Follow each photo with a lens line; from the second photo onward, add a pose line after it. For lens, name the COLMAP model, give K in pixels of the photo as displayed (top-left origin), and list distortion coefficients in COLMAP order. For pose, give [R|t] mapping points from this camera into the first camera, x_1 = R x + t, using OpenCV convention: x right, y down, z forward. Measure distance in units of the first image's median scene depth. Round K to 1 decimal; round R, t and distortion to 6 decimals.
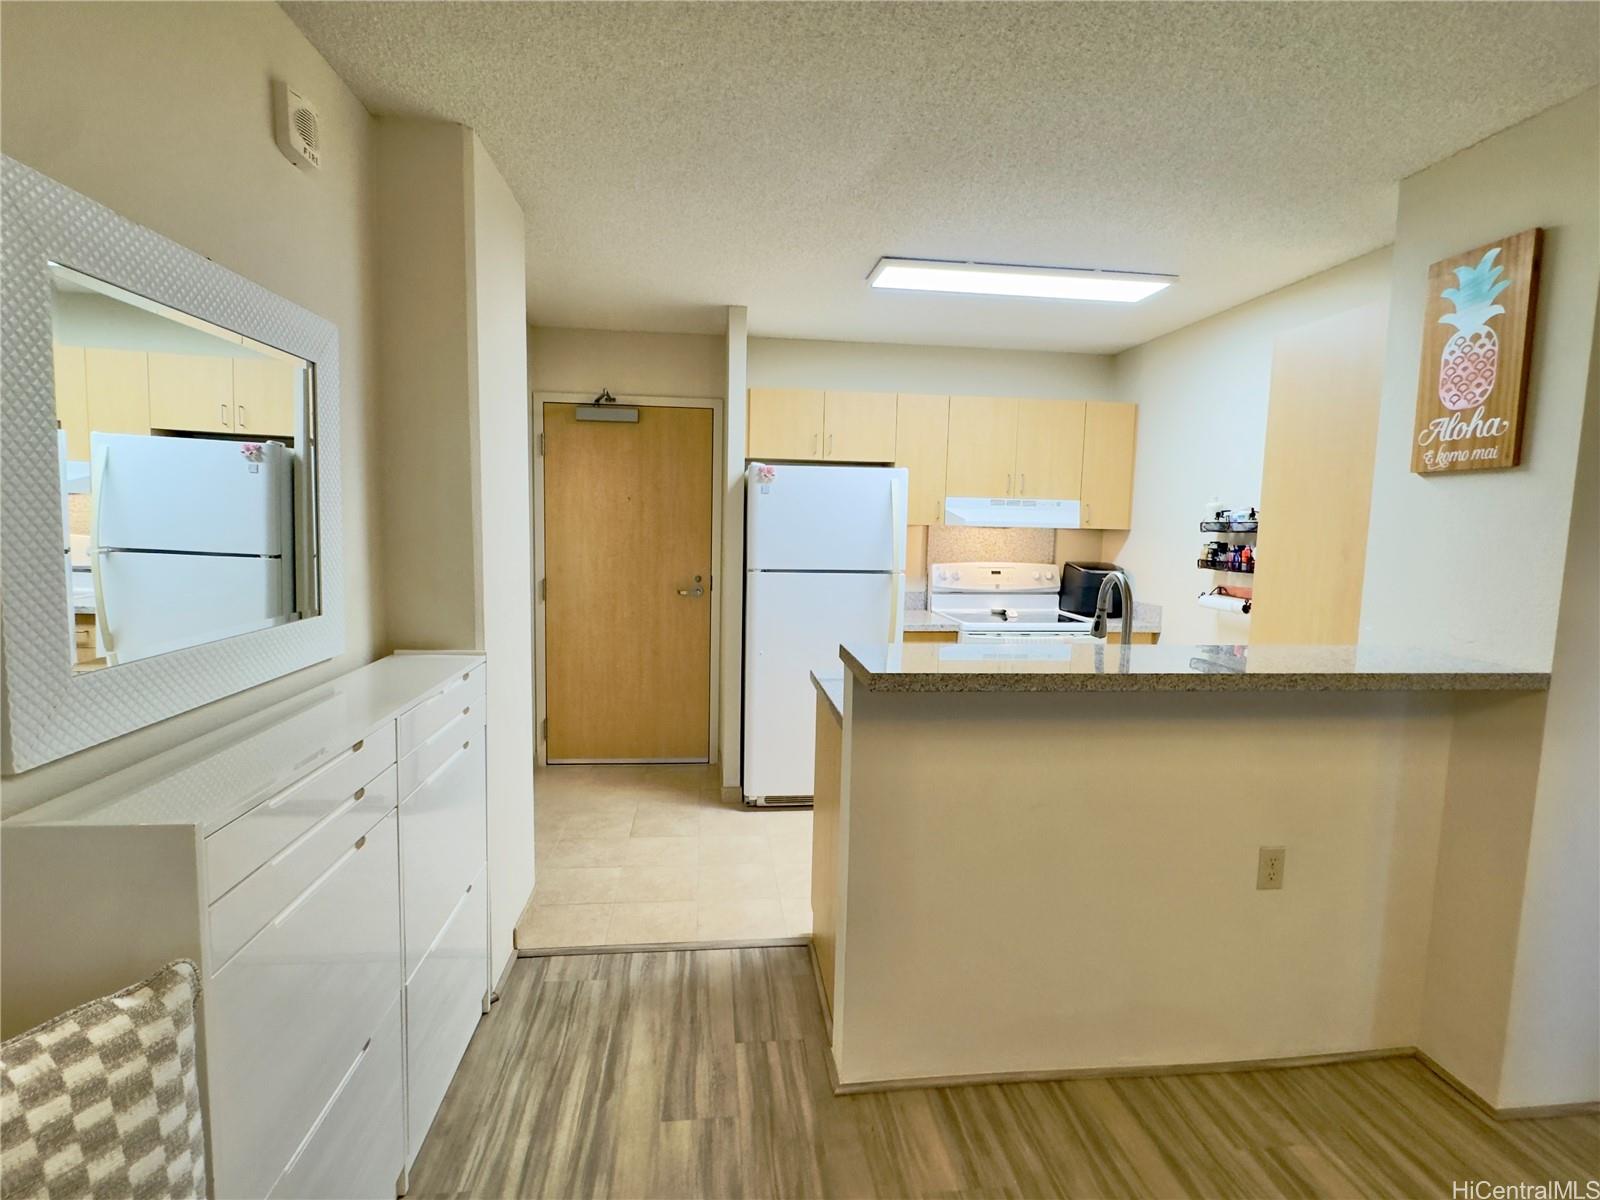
lens RADIAL K [[791.1, 0, 798.6], [0, 791.1, 601.5], [0, 0, 1]] dist [-0.001462, -0.000192]
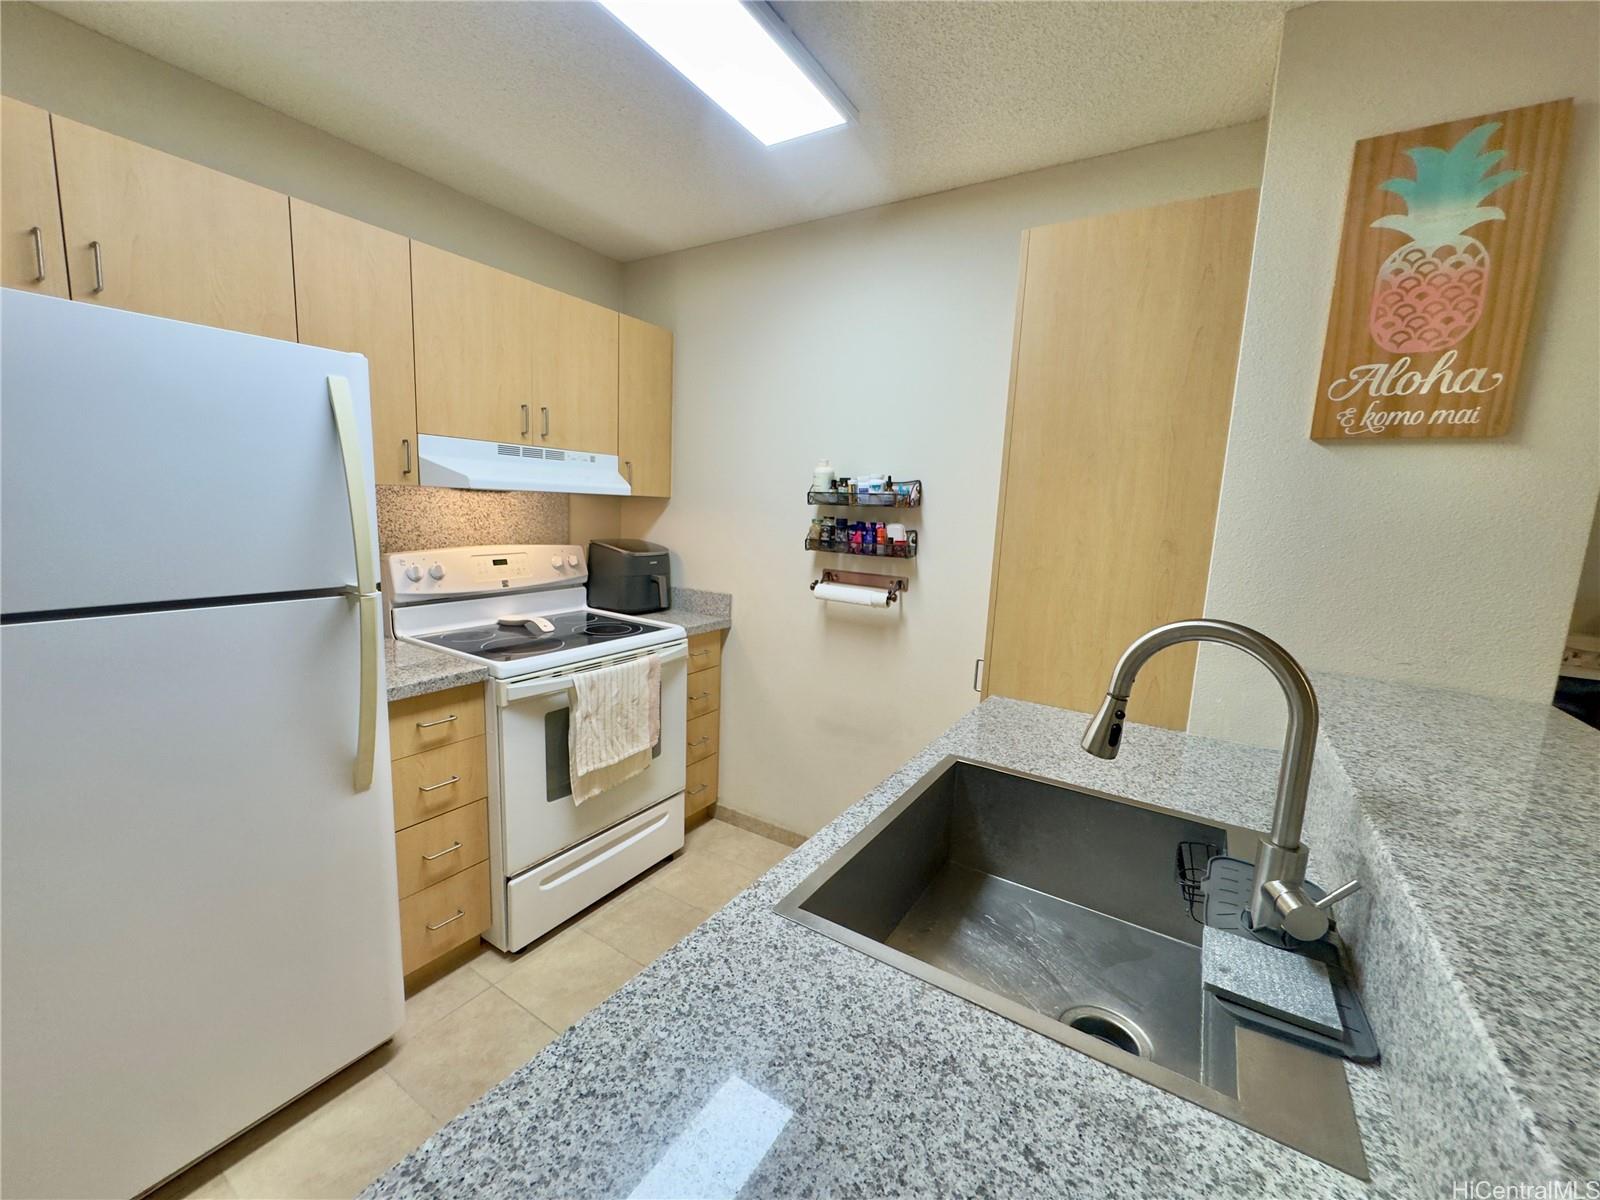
lens RADIAL K [[638.9, 0, 800.0], [0, 638.9, 600.0], [0, 0, 1]] dist [-0.003221, 0.000042]
pose [[0.628261, -0.110798, 0.770073, -0.000130], [0.049037, 0.993479, 0.102935, -0.094511], [-0.776456, -0.026907, 0.629597, 0.965813]]
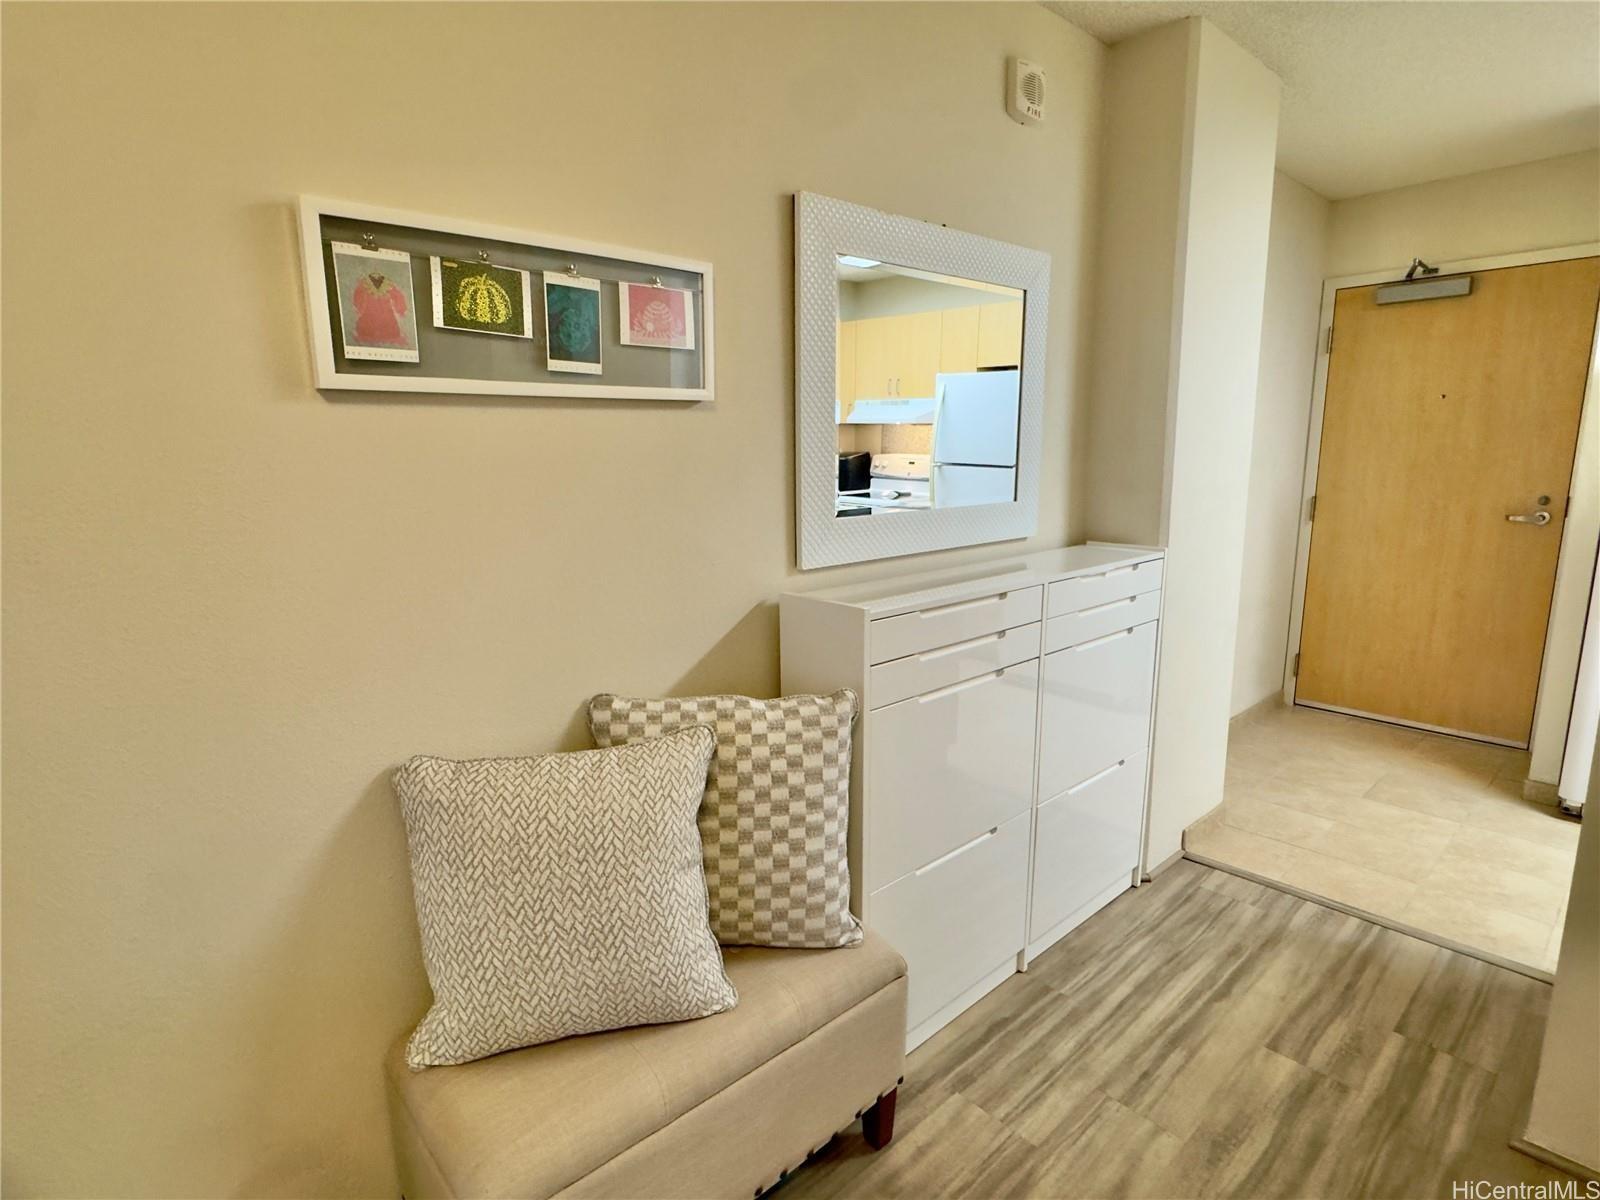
lens RADIAL K [[835.2, 0, 793.8], [0, 835.2, 603.5], [0, 0, 1]] dist [-0.002375, -0.000649]
pose [[0.581050, 0.121539, -0.804741, 0.201252], [-0.056392, 0.992422, 0.109168, 0.041113], [0.811912, -0.018051, 0.583501, -0.032313]]
